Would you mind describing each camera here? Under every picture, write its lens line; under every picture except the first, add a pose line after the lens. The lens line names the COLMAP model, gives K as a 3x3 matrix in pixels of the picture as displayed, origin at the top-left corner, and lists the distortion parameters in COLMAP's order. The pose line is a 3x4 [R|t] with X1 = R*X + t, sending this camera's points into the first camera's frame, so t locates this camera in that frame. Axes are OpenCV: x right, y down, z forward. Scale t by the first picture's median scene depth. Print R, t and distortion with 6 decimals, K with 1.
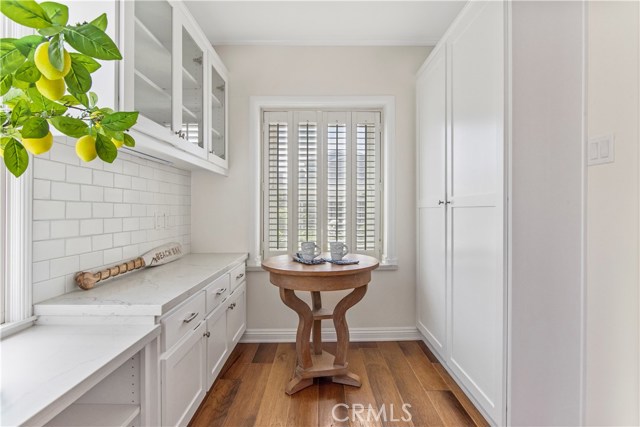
lens RADIAL K [[318.0, 0, 320.3], [0, 318.0, 209.6], [0, 0, 1]] dist [0.001659, 0.000617]
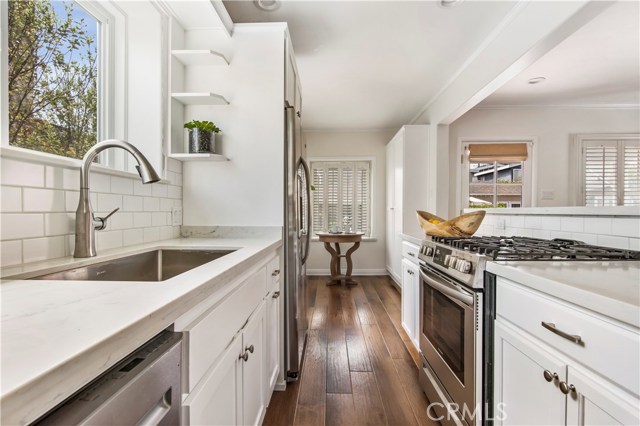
lens RADIAL K [[315.2, 0, 320.2], [0, 315.2, 211.3], [0, 0, 1]] dist [-0.004286, -0.000494]
pose [[0.999070, 0.005421, -0.042779, -0.050460], [-0.005559, 0.999980, -0.003109, 0.008085], [0.042761, 0.003344, 0.999080, -1.370429]]
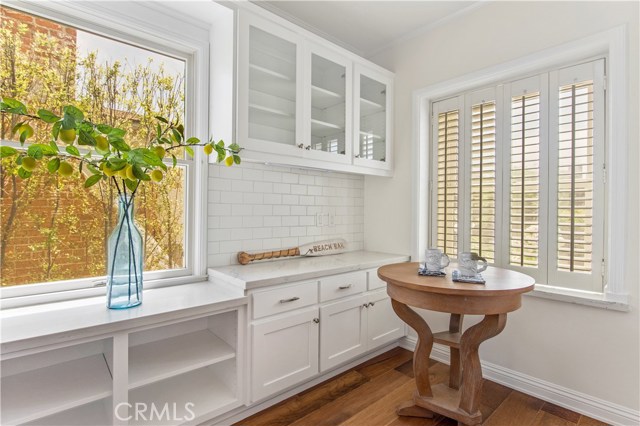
lens RADIAL K [[315.2, 0, 320.2], [0, 315.2, 211.3], [0, 0, 1]] dist [-0.004286, -0.000494]
pose [[0.654756, 0.006671, -0.755811, 0.399263], [-0.006971, 0.999972, 0.002786, 0.001427], [0.755808, 0.003445, 0.654784, 0.225132]]
